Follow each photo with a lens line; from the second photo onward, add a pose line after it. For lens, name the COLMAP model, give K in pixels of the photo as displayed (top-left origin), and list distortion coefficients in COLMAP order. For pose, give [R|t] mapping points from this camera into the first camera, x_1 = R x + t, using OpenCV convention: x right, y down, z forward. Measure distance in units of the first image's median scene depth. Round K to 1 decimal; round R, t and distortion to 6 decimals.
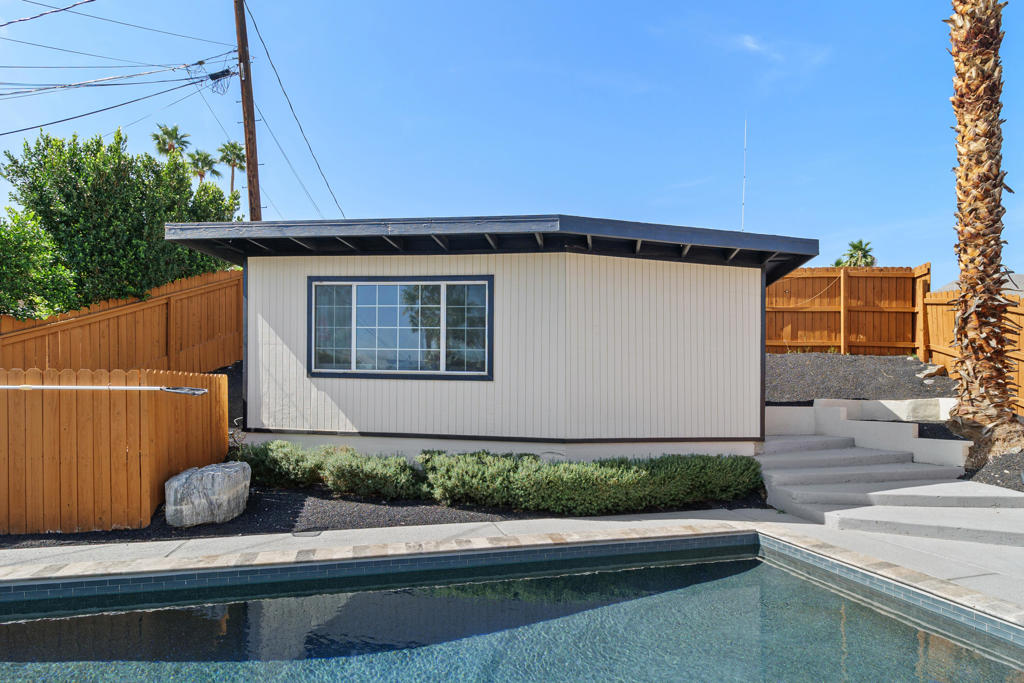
lens RADIAL K [[528.6, 0, 511.0], [0, 528.6, 400.6], [0, 0, 1]] dist [-0.002502, -0.000403]
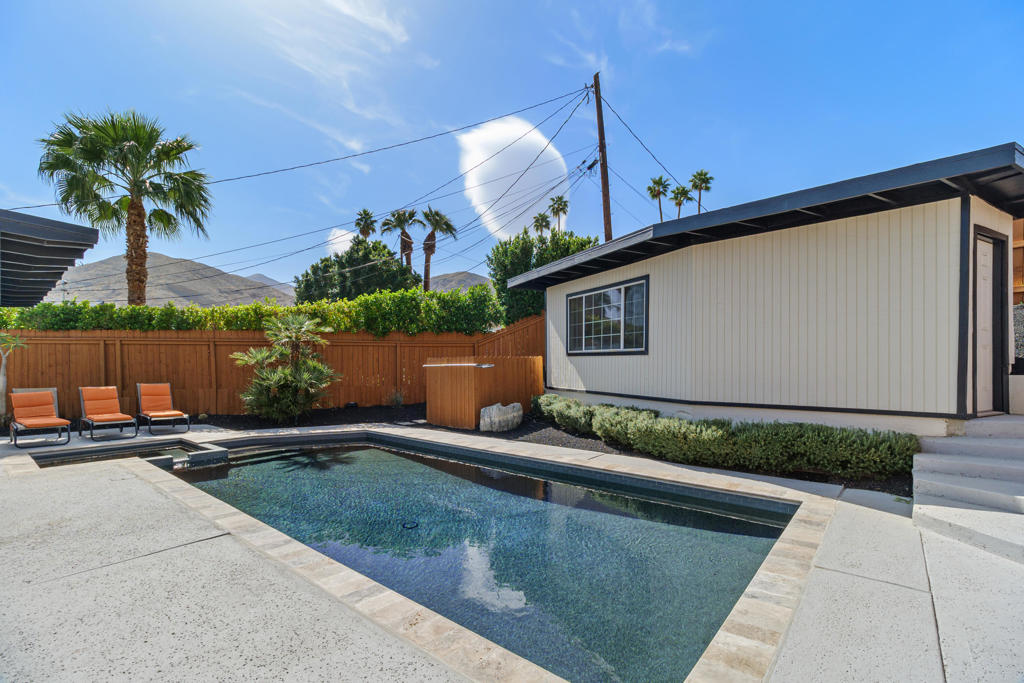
lens RADIAL K [[445.8, 0, 512.8], [0, 445.8, 373.4], [0, 0, 1]] dist [-0.000201, 0.000083]
pose [[0.560242, -0.000527, -0.828329, 0.693035], [0.001029, 0.999999, 0.000059, 0.009112], [0.828329, -0.000886, 0.560242, 0.091879]]
